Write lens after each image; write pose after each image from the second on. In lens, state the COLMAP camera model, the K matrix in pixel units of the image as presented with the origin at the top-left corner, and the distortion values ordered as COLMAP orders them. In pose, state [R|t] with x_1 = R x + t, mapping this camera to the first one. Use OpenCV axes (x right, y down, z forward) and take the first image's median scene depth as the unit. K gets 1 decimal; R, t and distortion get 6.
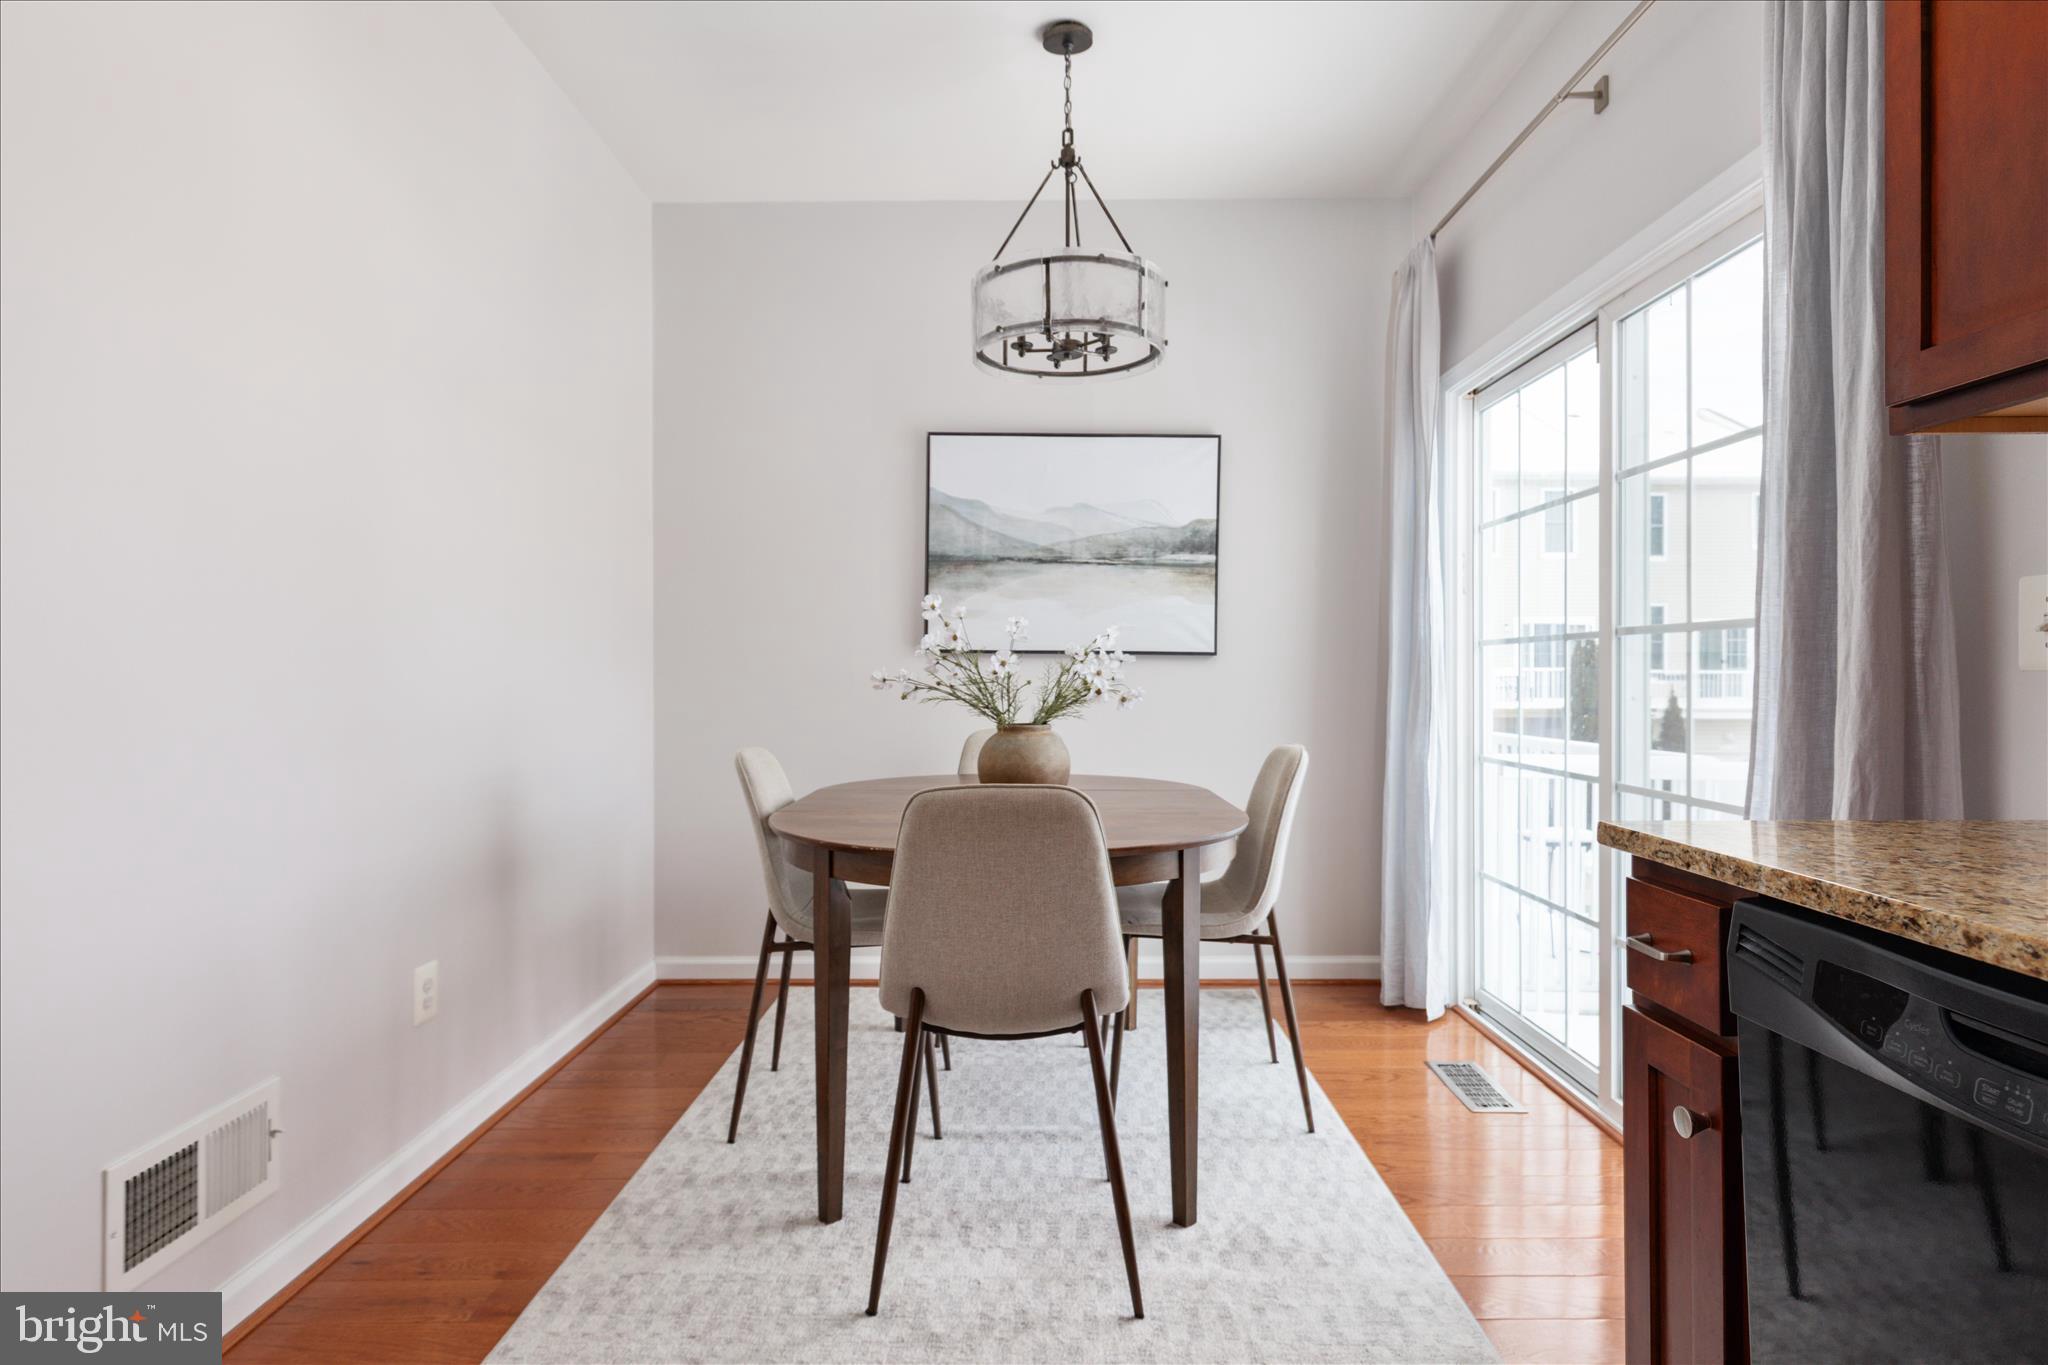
lens RADIAL K [[1072.0, 0, 1017.2], [0, 1072.0, 677.1], [0, 0, 1]] dist [-0.001270, -0.000479]
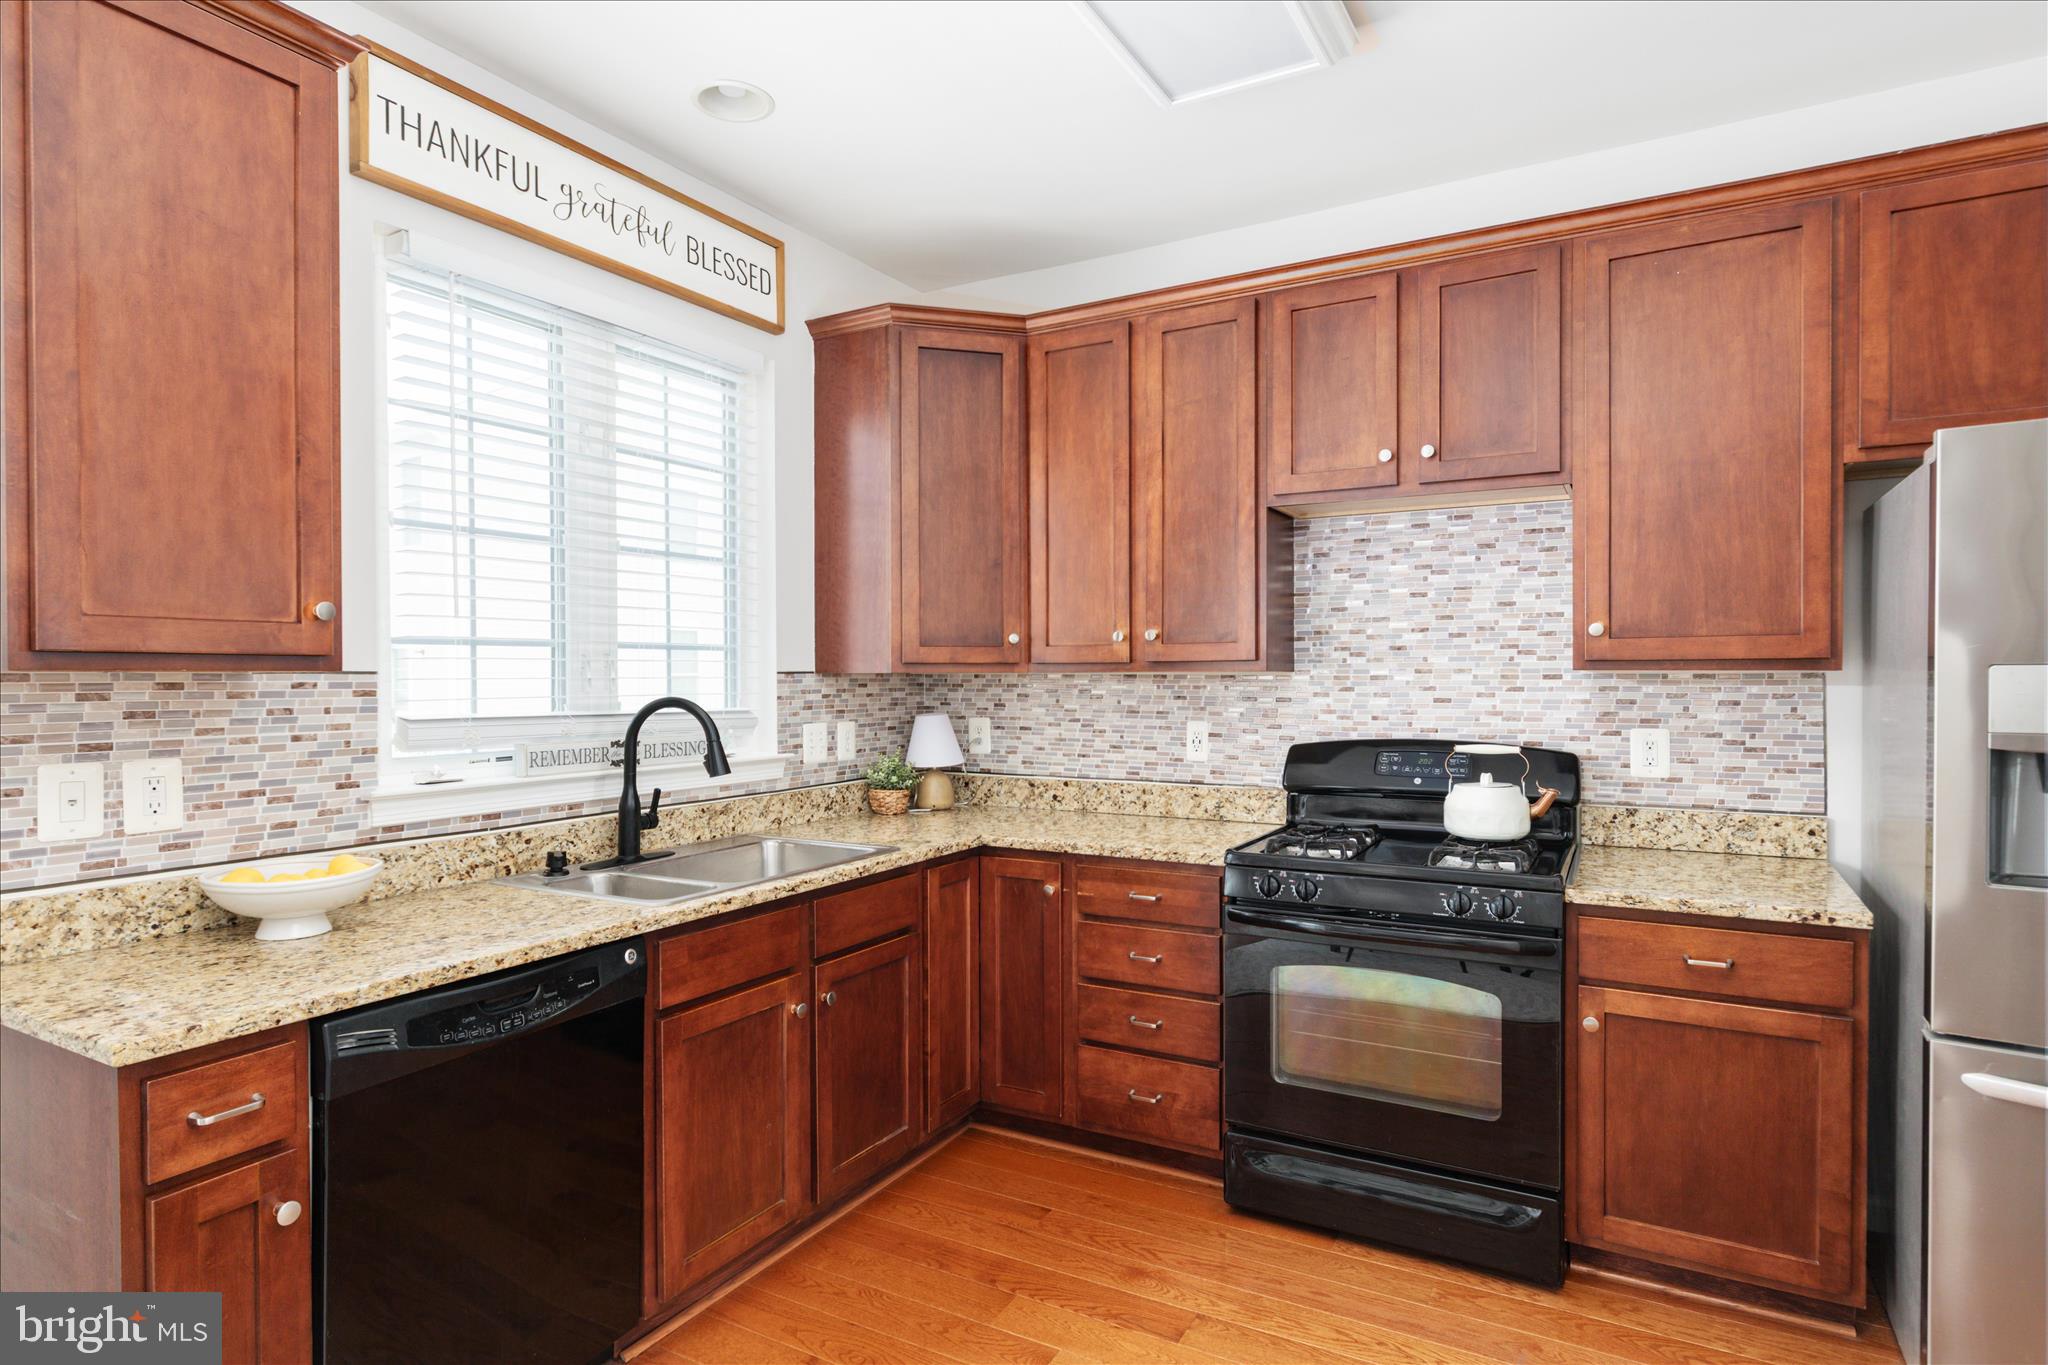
lens RADIAL K [[1103.5, 0, 1016.2], [0, 1103.5, 688.8], [0, 0, 1]] dist [-0.003378, -0.000548]
pose [[-0.869932, -0.001546, 0.493169, -0.347004], [0.007723, 0.999830, 0.016758, -0.104040], [-0.493111, 0.018387, -0.869772, 0.722995]]
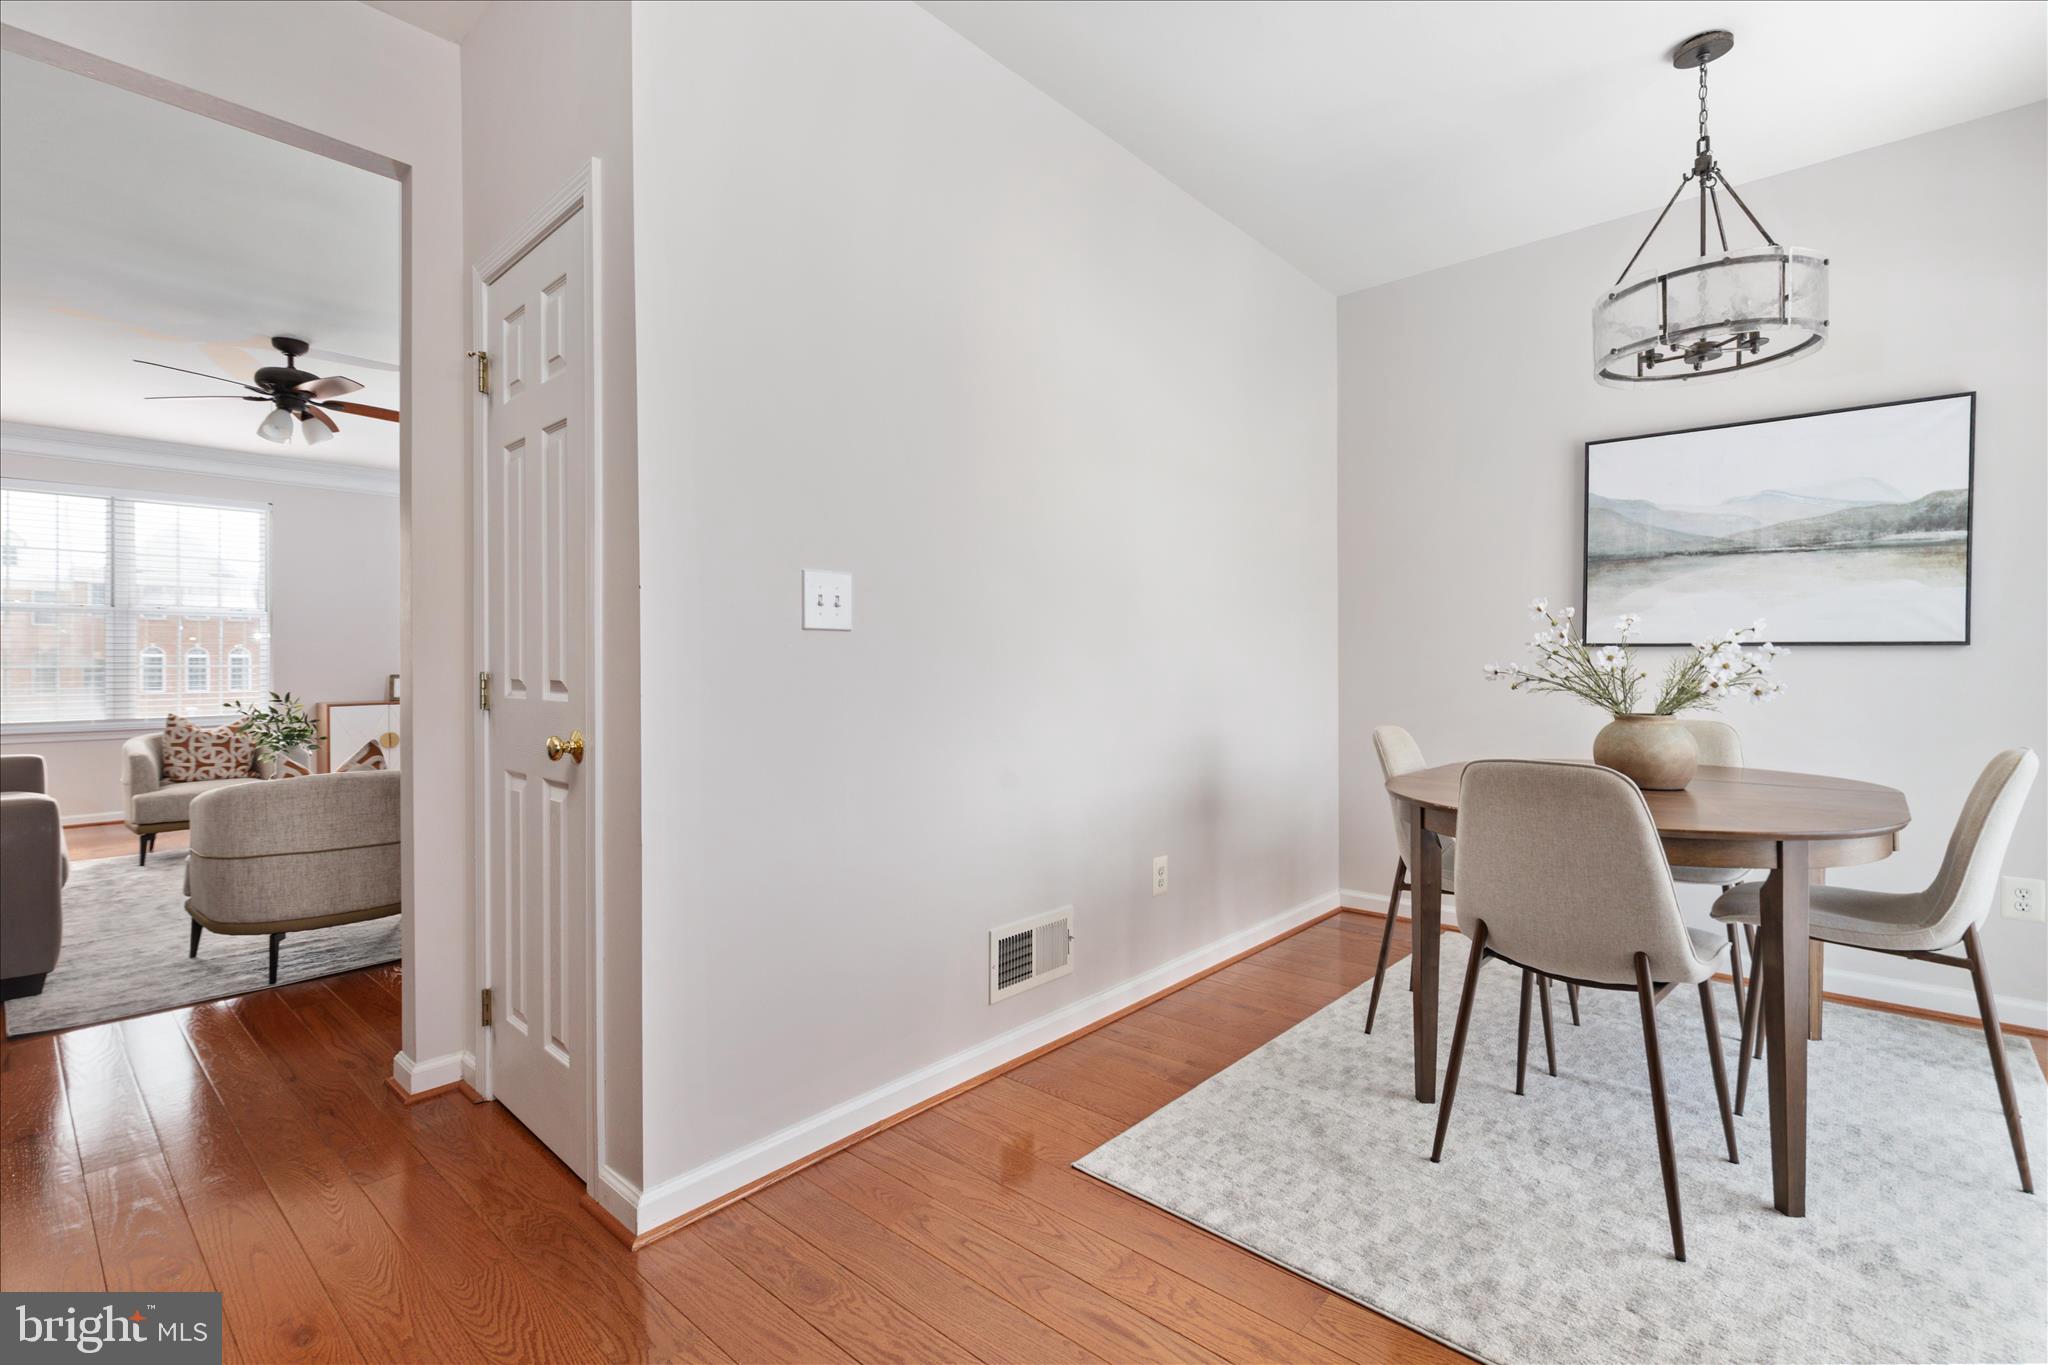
lens RADIAL K [[923.0, 0, 1020.8], [0, 923.0, 668.5], [0, 0, 1]] dist [0.000045, -0.000289]
pose [[0.747105, 0.001102, -0.664705, 0.151079], [-0.000242, 0.999999, 0.001385, -0.002734], [0.664706, -0.000874, 0.747104, -0.100441]]
